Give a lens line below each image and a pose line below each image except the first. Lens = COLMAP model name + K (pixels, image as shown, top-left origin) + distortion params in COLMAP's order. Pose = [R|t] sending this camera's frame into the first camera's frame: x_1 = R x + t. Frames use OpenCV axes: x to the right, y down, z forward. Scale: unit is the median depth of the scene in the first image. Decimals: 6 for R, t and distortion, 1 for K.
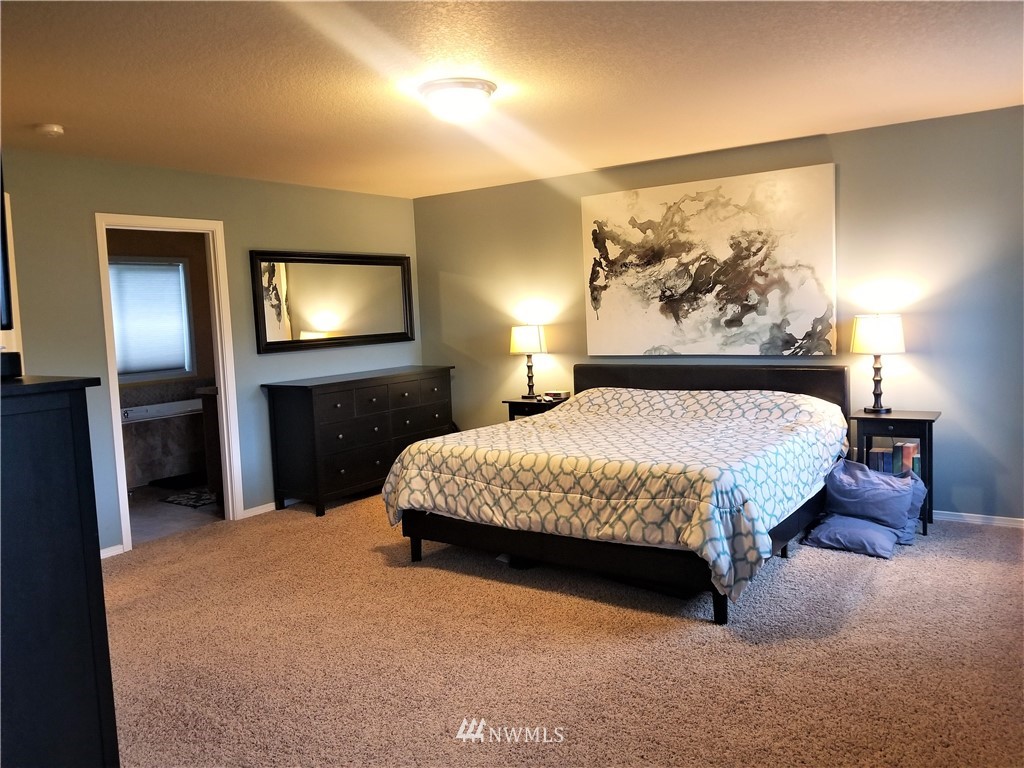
lens RADIAL K [[781.5, 0, 515.6], [0, 781.5, 369.7], [0, 0, 1]] dist [-0.002110, -0.012737]
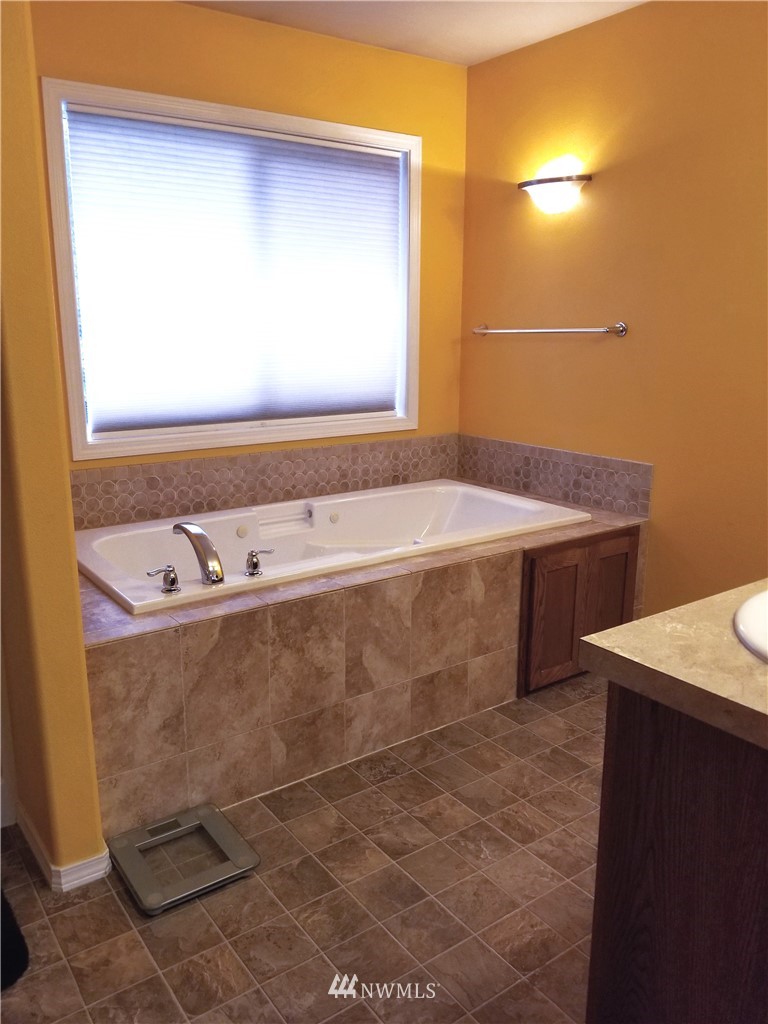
lens RADIAL K [[781.5, 0, 384.0], [0, 781.5, 512.0], [0, 0, 1]] dist [-0.002110, -0.012737]
pose [[0.938291, 0.118688, -0.324844, -0.338559], [-0.068587, 0.984472, 0.161587, -0.020165], [0.338979, -0.129335, 0.931862, 0.705738]]
